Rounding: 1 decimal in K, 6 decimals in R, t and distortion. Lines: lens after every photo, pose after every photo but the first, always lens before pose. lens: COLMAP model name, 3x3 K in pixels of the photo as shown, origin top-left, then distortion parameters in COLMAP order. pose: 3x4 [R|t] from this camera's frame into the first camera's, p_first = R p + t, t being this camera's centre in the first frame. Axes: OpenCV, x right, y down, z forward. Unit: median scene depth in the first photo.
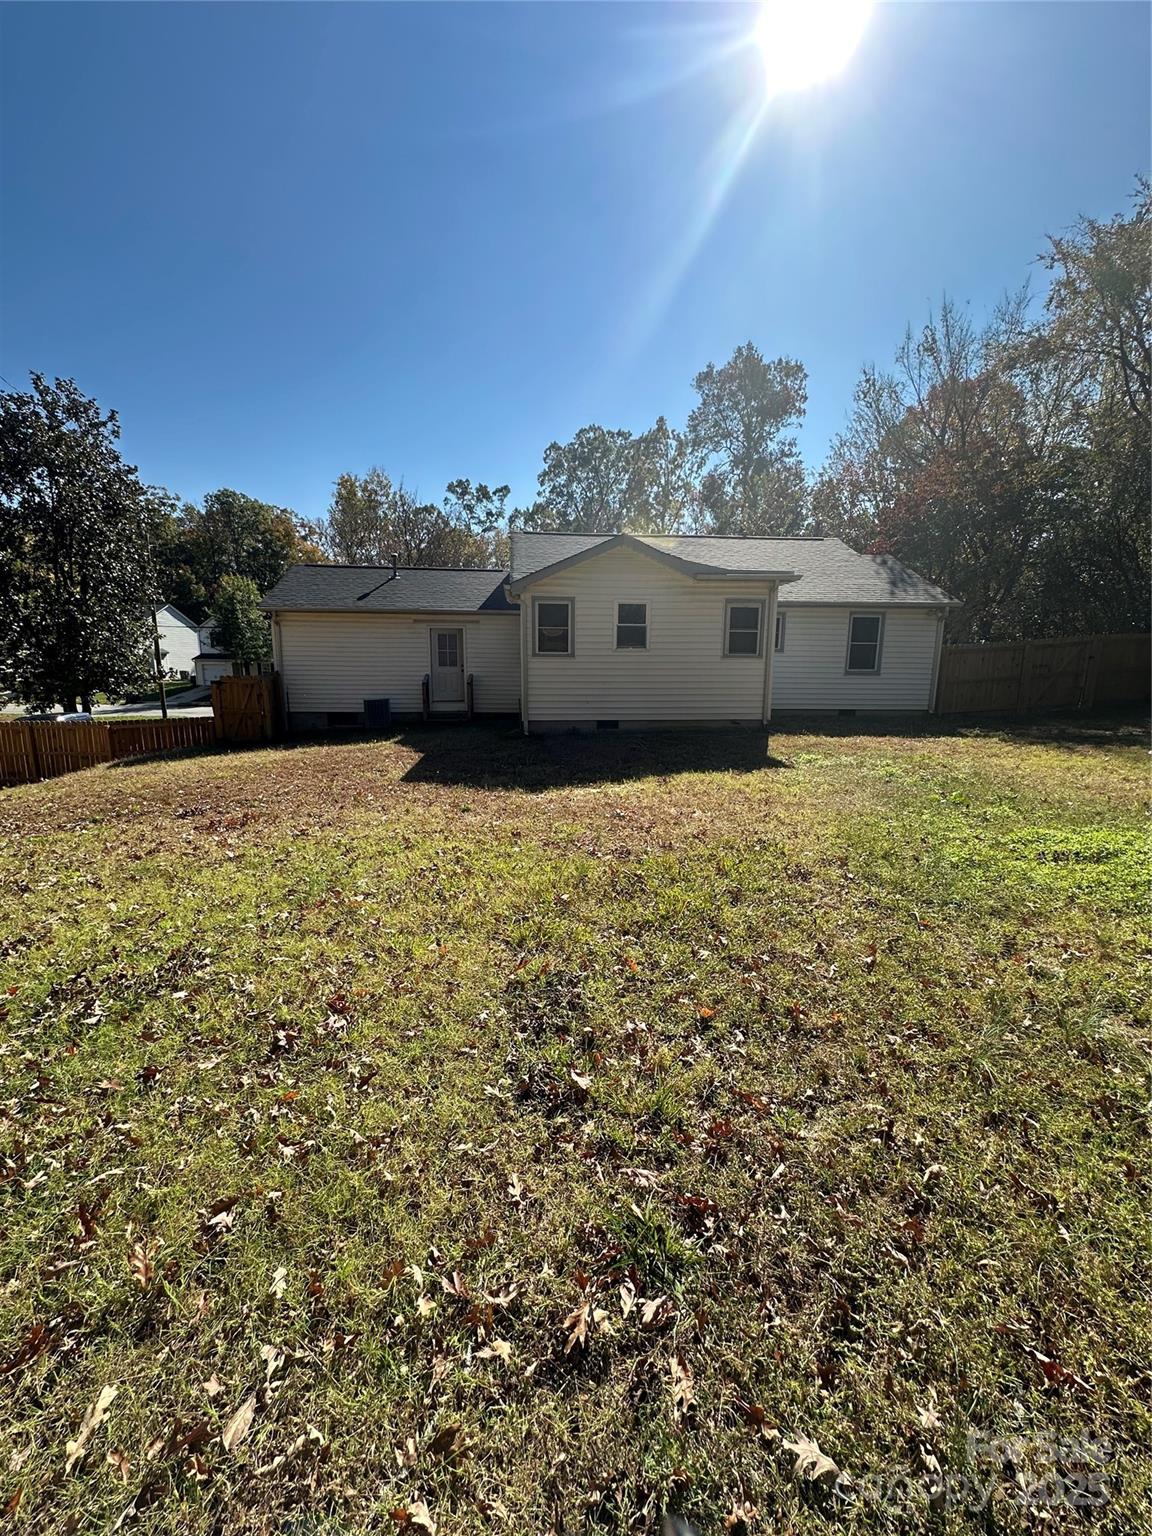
lens RADIAL K [[613.3, 0, 575.1], [0, 613.3, 767.8], [0, 0, 1]] dist [-0.007622, 0.001587]
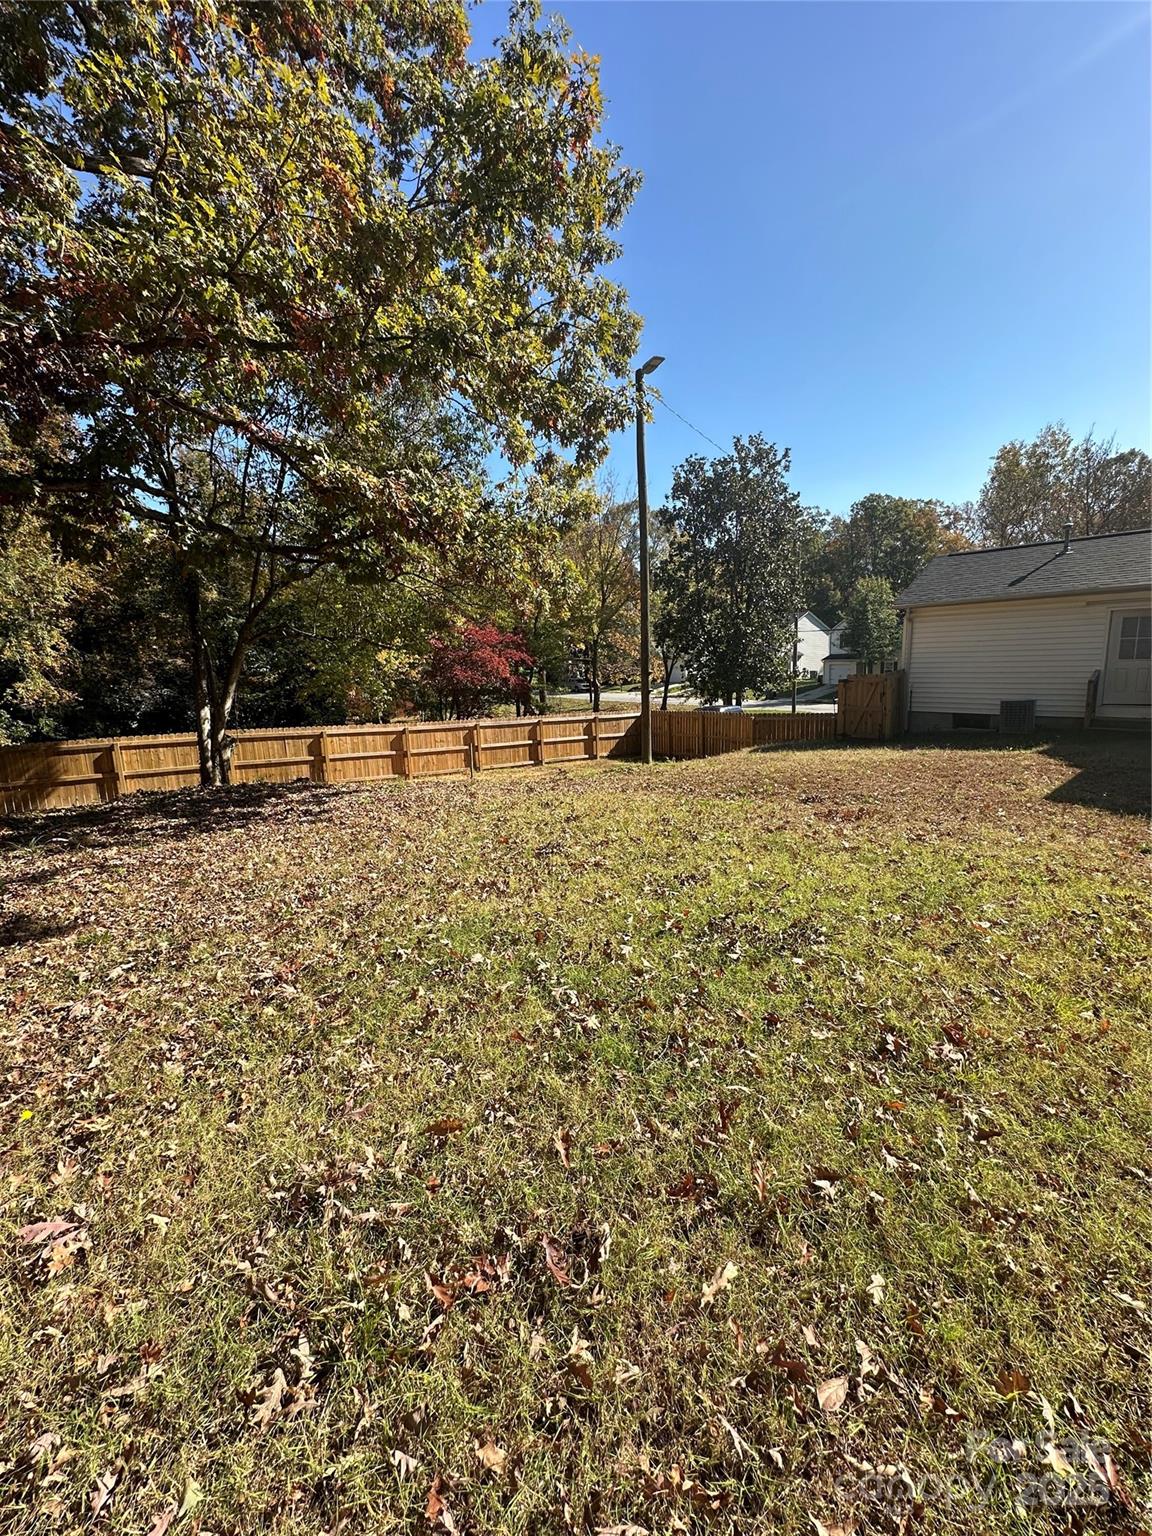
lens RADIAL K [[613.3, 0, 575.1], [0, 613.3, 767.8], [0, 0, 1]] dist [-0.007622, 0.001587]
pose [[0.598515, 0.108947, -0.793669, -0.026353], [-0.107564, 0.992667, 0.055148, 0.003738], [0.793857, 0.052363, 0.605846, -0.006389]]
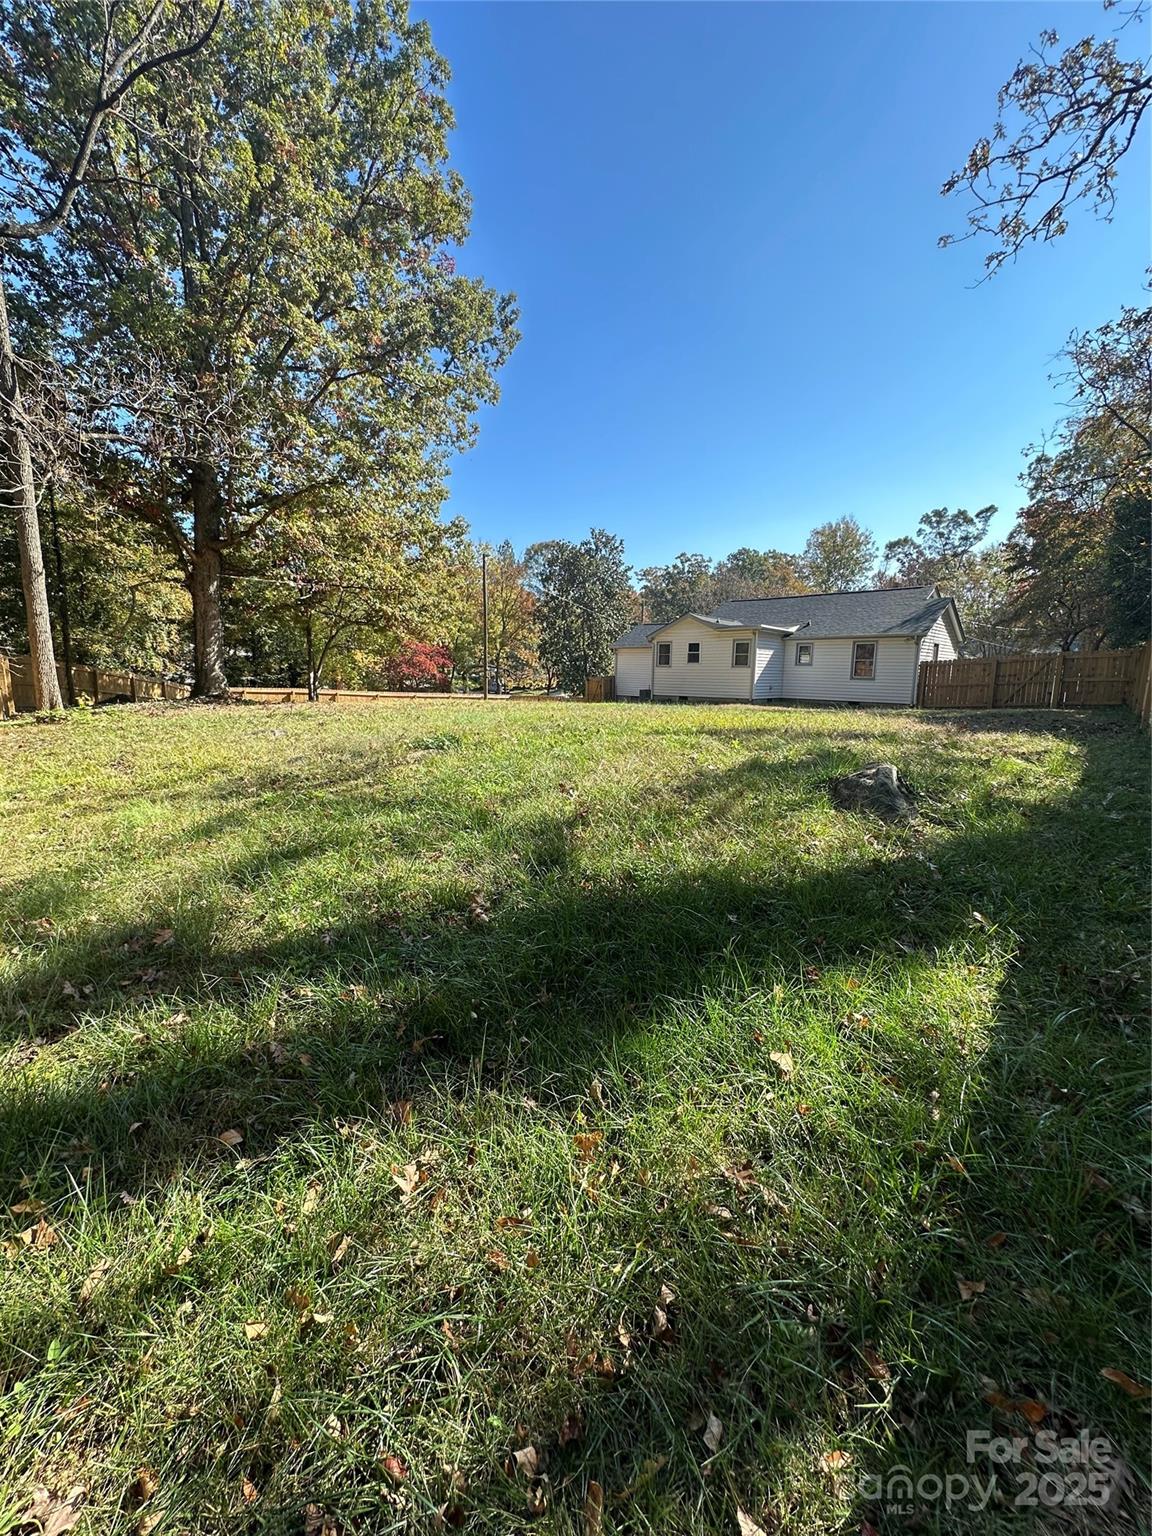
lens RADIAL K [[613.3, 0, 575.1], [0, 613.3, 767.8], [0, 0, 1]] dist [-0.007622, 0.001587]
pose [[0.673246, 0.117804, -0.729974, 3.798624], [-0.147214, 0.988818, 0.023803, 0.483538], [0.724615, 0.091437, 0.683061, -2.000277]]
